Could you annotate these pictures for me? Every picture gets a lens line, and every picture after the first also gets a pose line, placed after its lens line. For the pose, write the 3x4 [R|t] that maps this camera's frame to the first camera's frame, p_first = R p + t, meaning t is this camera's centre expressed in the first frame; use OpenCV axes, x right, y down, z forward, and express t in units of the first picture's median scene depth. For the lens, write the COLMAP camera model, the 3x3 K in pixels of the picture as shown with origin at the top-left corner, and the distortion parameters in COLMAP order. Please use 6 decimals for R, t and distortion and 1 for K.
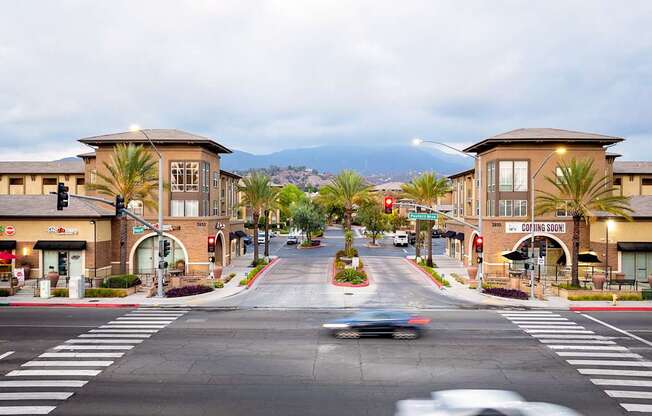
lens RADIAL K [[529.3, 0, 326.0], [0, 529.3, 208.0], [0, 0, 1]] dist [-0.004034, -0.001637]
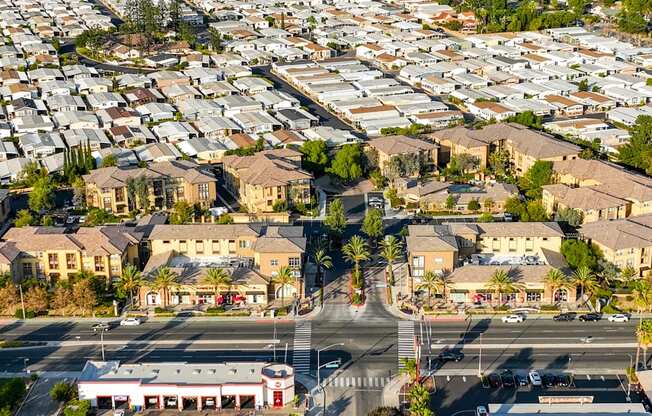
lens RADIAL K [[1071.0, 0, 326.0], [0, 1071.0, 208.0], [0, 0, 1]] dist [-0.003261, -0.011537]
pose [[0.999828, -0.018394, -0.002520, -0.097495], [0.018252, 0.948926, 0.314969, -2.129370], [-0.003402, -0.314961, 0.949099, -4.234731]]
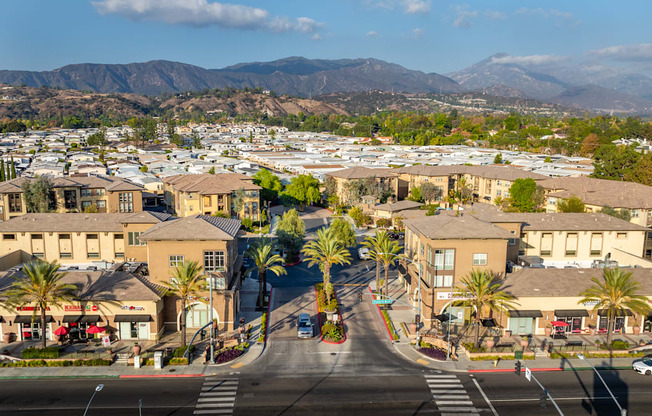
lens RADIAL K [[545.3, 0, 326.0], [0, 545.3, 208.0], [0, 0, 1]] dist [-0.014991, -0.011075]
pose [[0.996926, -0.005030, 0.078186, -0.090600], [-0.006787, 0.988641, 0.150142, -0.447592], [-0.078053, -0.150212, 0.985568, -0.449794]]
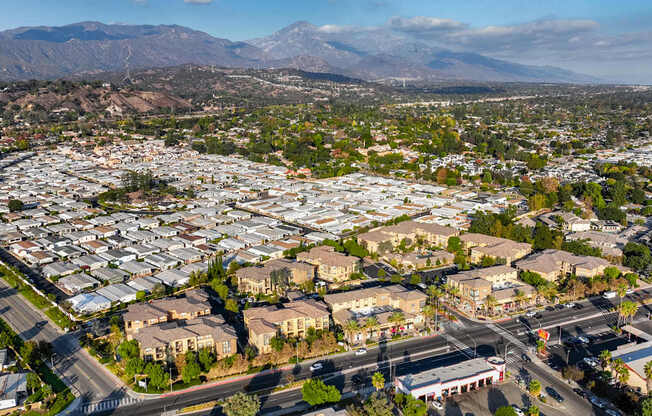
lens RADIAL K [[545.3, 0, 326.0], [0, 545.3, 208.0], [0, 0, 1]] dist [-0.014991, -0.011075]
pose [[0.908881, -0.103341, 0.404049, -3.214362], [0.014906, 0.976245, 0.216158, -2.154797], [-0.416789, -0.190439, 0.888831, -3.113954]]
